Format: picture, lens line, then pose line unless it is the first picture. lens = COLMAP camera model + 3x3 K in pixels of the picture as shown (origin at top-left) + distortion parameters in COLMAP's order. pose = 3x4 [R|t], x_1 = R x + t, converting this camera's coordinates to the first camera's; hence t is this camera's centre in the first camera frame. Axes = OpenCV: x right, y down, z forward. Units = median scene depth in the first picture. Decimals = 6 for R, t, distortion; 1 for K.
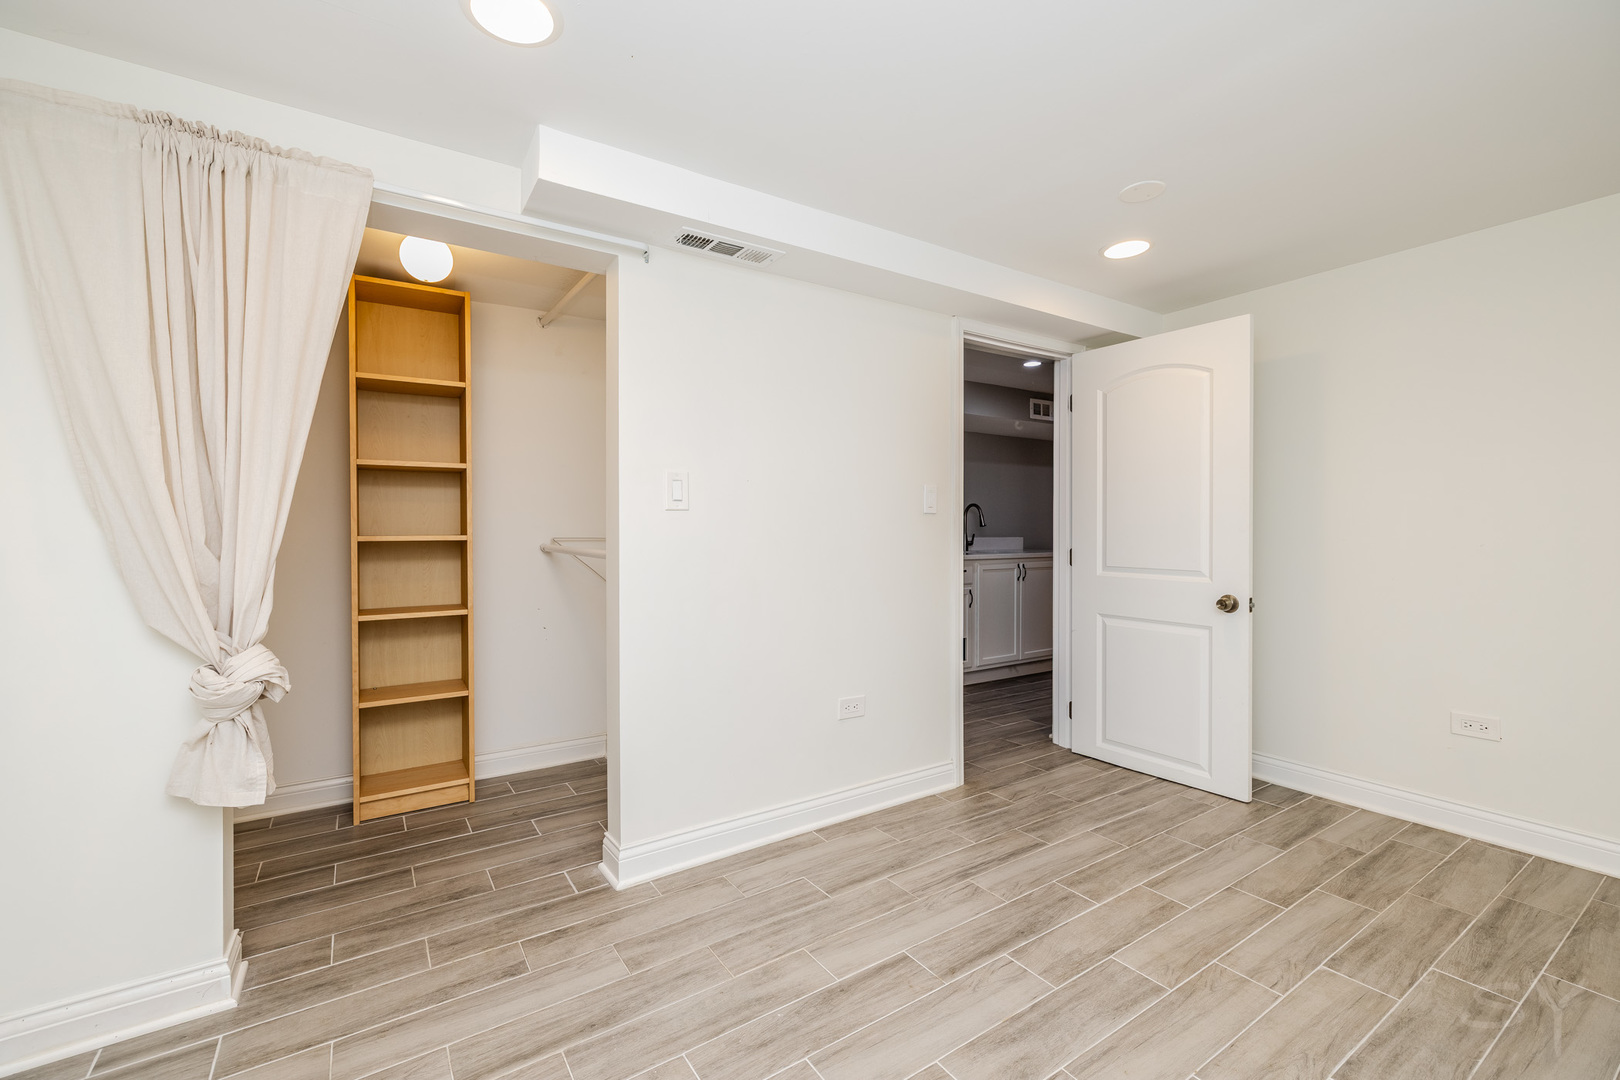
lens RADIAL K [[684.9, 0, 804.1], [0, 684.9, 534.0], [0, 0, 1]] dist [0.000932, 0.000179]
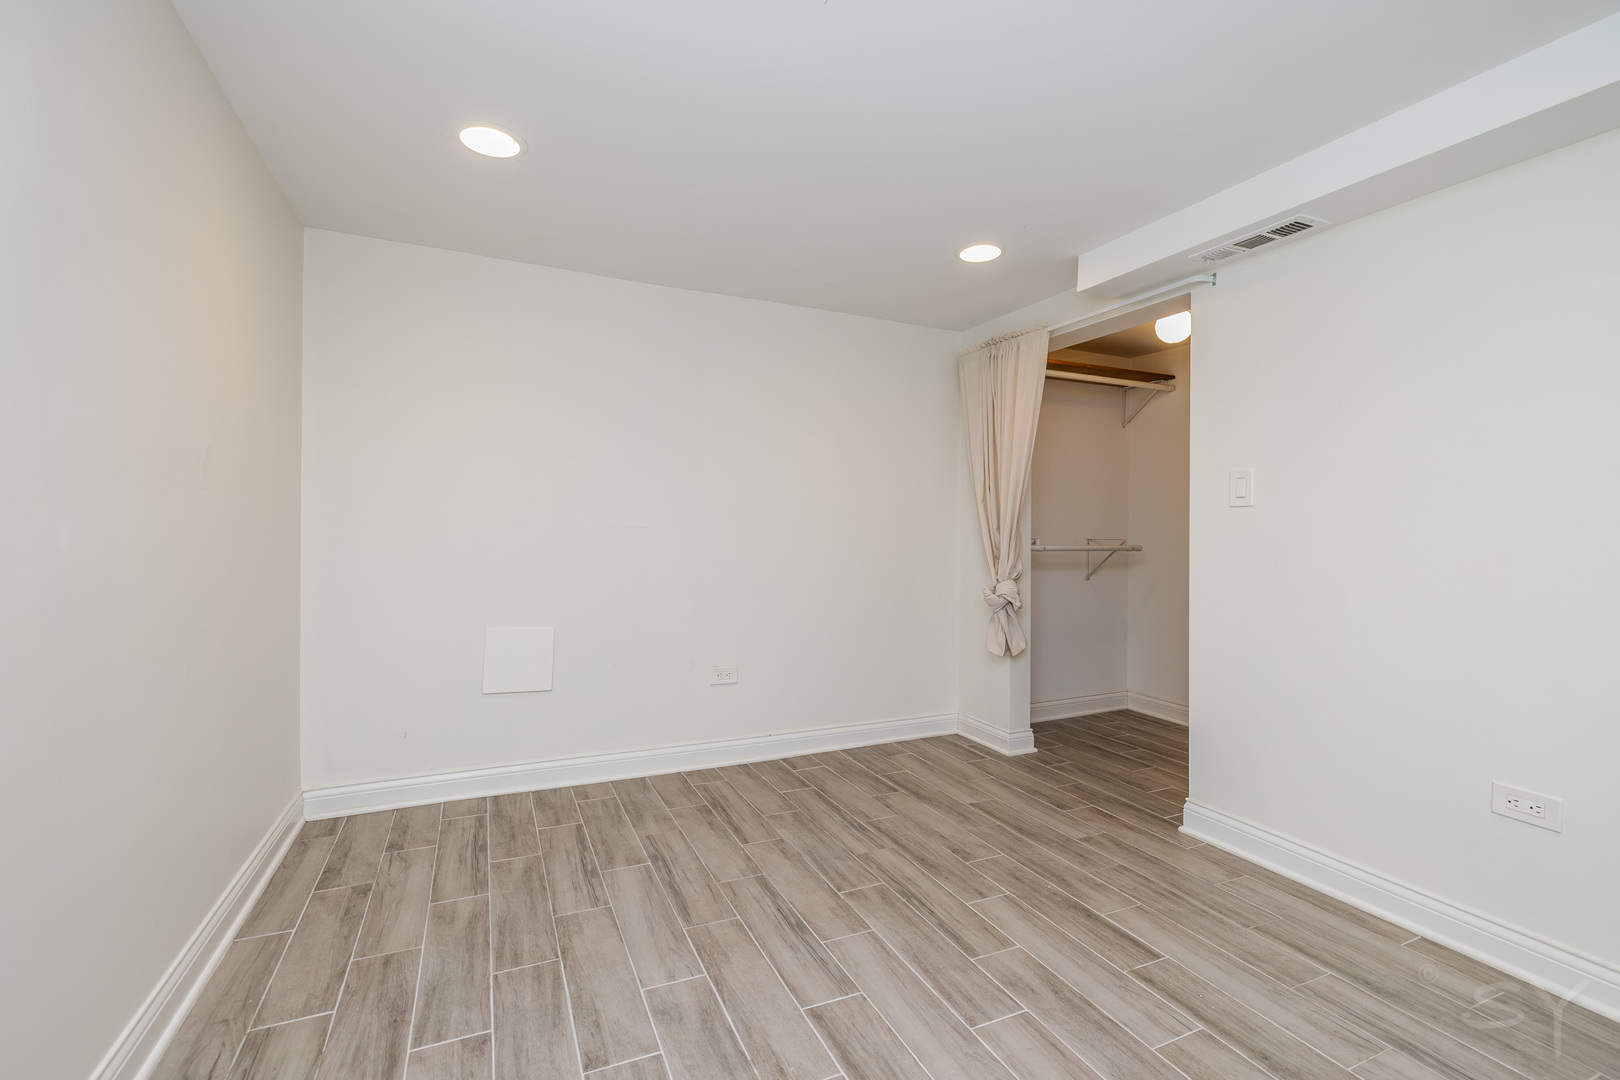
lens RADIAL K [[684.9, 0, 804.1], [0, 684.9, 534.0], [0, 0, 1]] dist [0.000932, 0.000179]
pose [[-0.143407, 0.011185, -0.989601, 1.106227], [-0.028025, 0.999489, 0.015358, 0.010617], [0.989267, 0.029936, -0.143020, 0.579243]]
